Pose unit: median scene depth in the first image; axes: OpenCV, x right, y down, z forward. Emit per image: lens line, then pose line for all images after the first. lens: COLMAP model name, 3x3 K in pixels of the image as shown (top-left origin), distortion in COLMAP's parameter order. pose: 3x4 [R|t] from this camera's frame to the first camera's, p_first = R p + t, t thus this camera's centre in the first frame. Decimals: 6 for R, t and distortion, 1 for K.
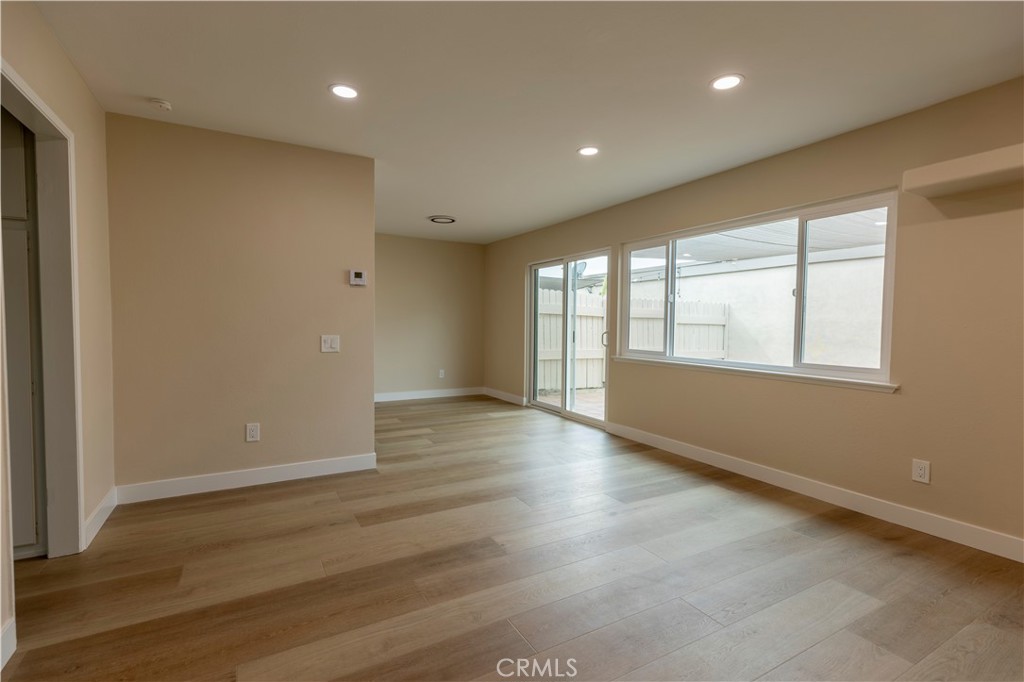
lens RADIAL K [[470.2, 0, 511.3], [0, 470.2, 339.6], [0, 0, 1]] dist [0.010490, -0.000707]
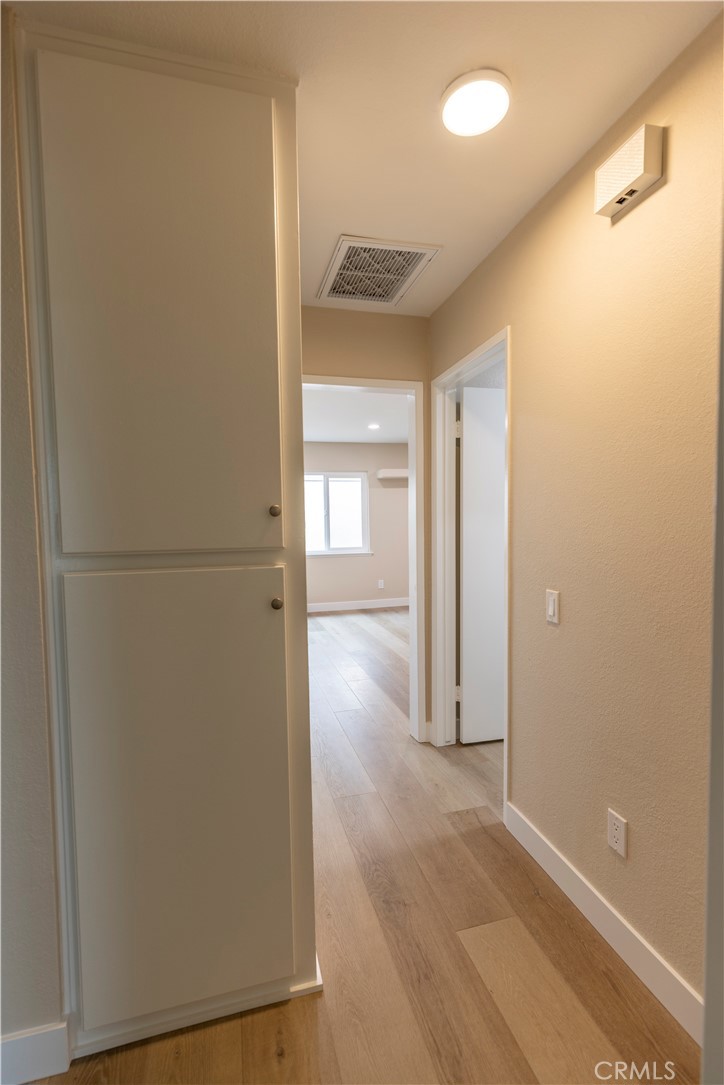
lens RADIAL K [[484.3, 0, 362.1], [0, 484.3, 546.6], [0, 0, 1]] dist [0.005100, 0.000010]
pose [[0.237255, -0.058781, 0.969667, -1.377399], [0.052852, 0.997470, 0.047535, -0.047094], [-0.970009, 0.039971, 0.239761, 0.372046]]
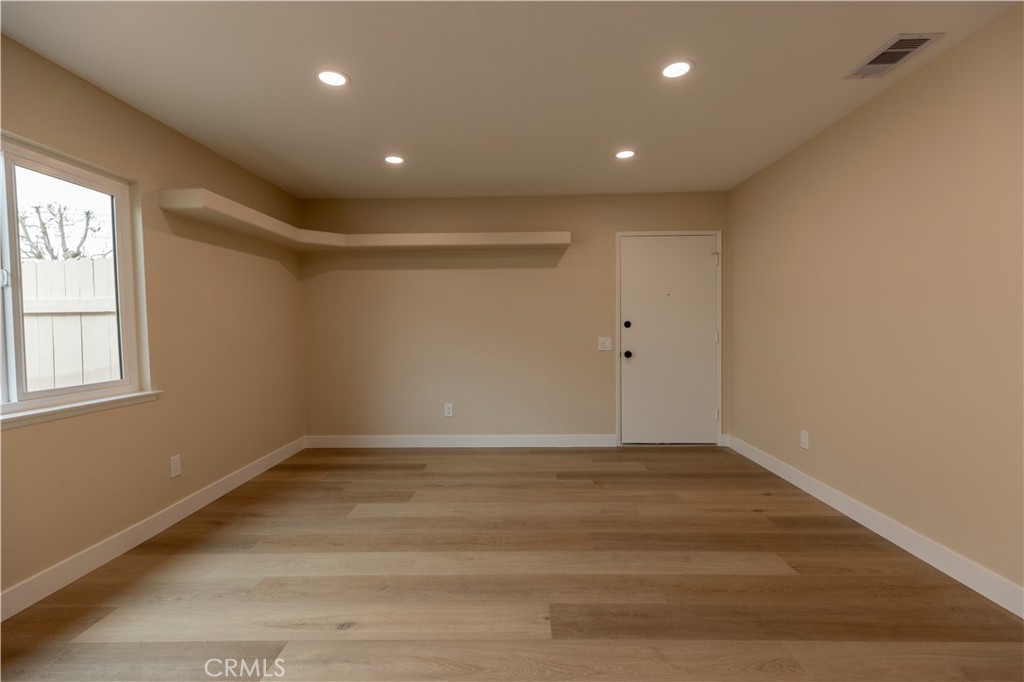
lens RADIAL K [[457.1, 0, 510.5], [0, 457.1, 339.2], [0, 0, 1]] dist [0.005100, 0.000010]
pose [[-0.861779, -0.014658, 0.507073, -0.247306], [0.021681, 0.997605, 0.065685, -0.047915], [-0.506821, 0.067600, -0.859397, 1.202529]]
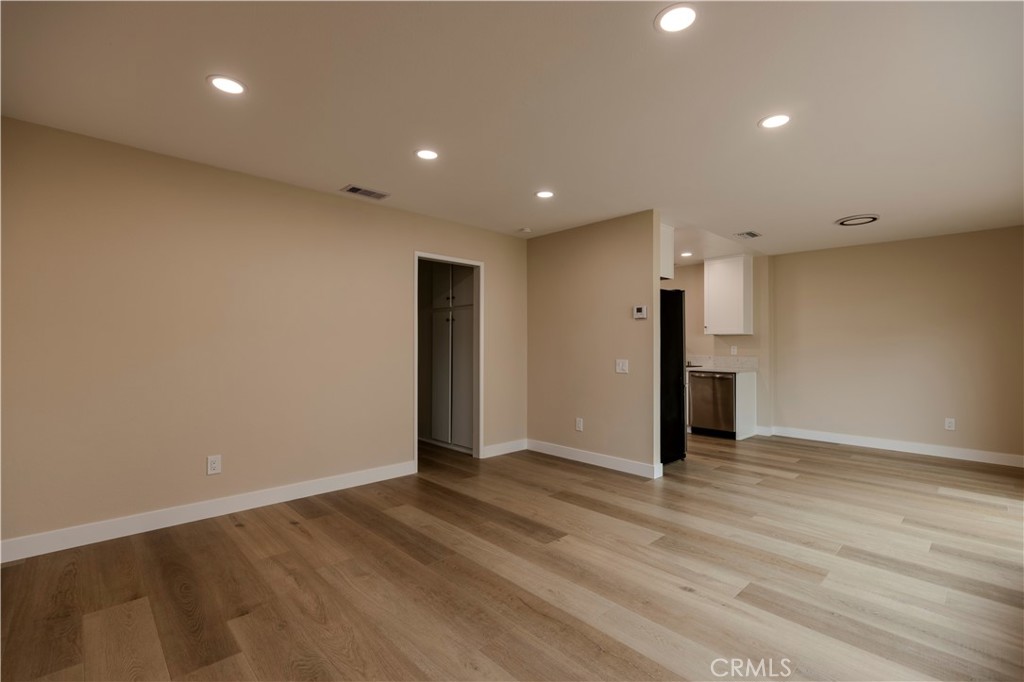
lens RADIAL K [[457.1, 0, 513.7], [0, 457.1, 340.9], [0, 0, 1]] dist [0.005100, 0.000010]
pose [[0.248232, -0.019756, -0.968499, 0.775249], [-0.038171, 0.998816, -0.030158, -0.011872], [0.967948, 0.044455, 0.247184, 0.436498]]
